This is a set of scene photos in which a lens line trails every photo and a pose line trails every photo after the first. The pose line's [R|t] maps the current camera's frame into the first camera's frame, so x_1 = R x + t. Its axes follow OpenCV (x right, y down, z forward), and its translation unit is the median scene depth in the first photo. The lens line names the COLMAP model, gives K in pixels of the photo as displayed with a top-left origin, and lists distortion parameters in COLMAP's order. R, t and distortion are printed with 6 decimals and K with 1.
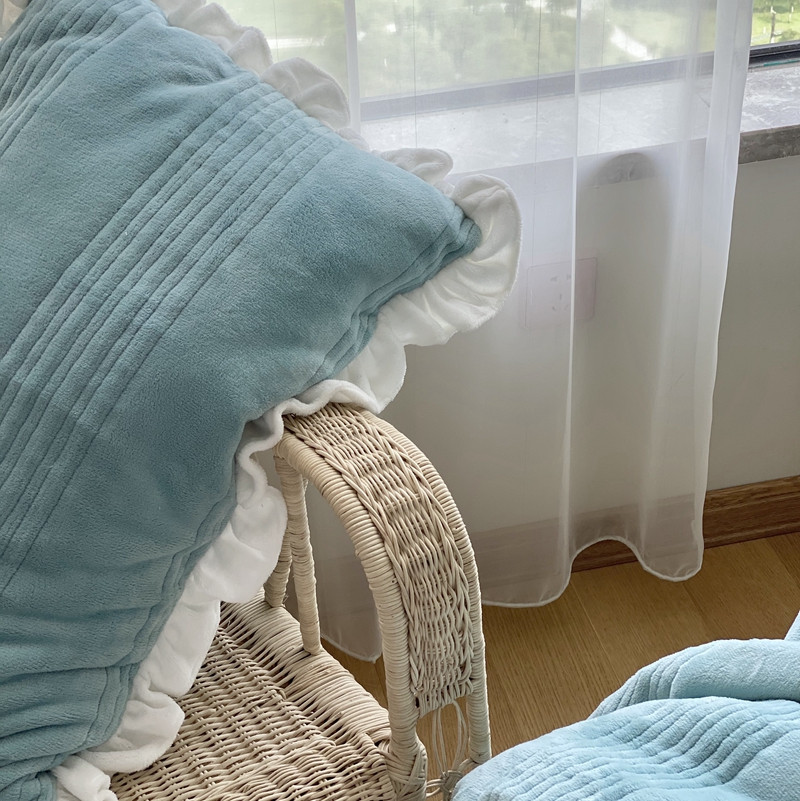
lens RADIAL K [[1623.4, 0, 402.6], [0, 1623.4, 399.0], [0, 0, 1]] dist [0.129037, 0.000000]
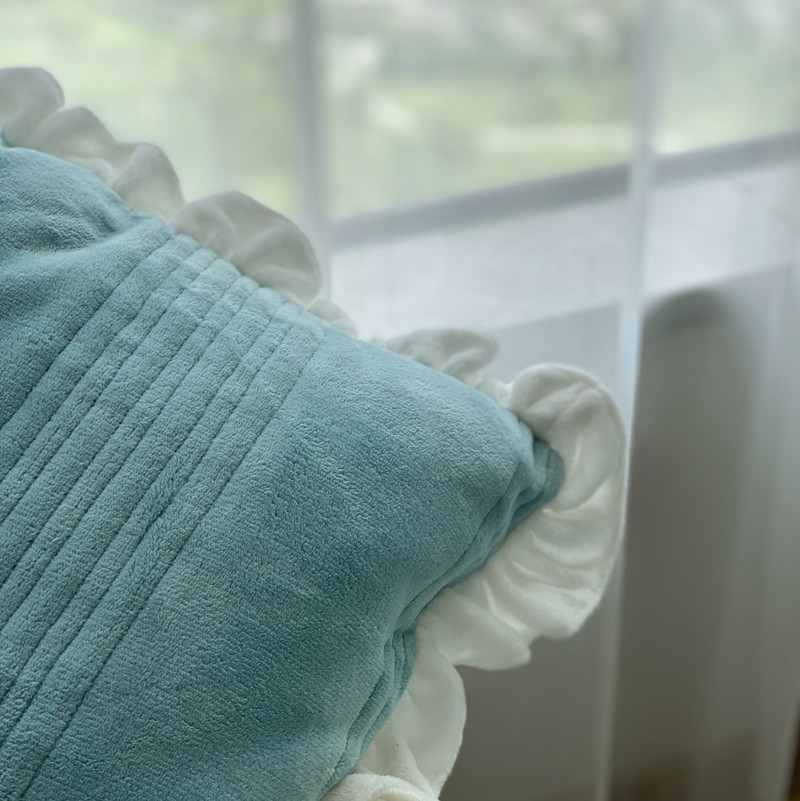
lens RADIAL K [[1623.4, 0, 396.2], [0, 1623.4, 399.8], [0, 0, 1]] dist [0.129037, 0.000000]
pose [[0.989410, -0.066084, 0.129233, -0.091468], [0.071552, 0.996707, -0.038137, -0.111817], [-0.126287, 0.046980, 0.990881, 0.434913]]
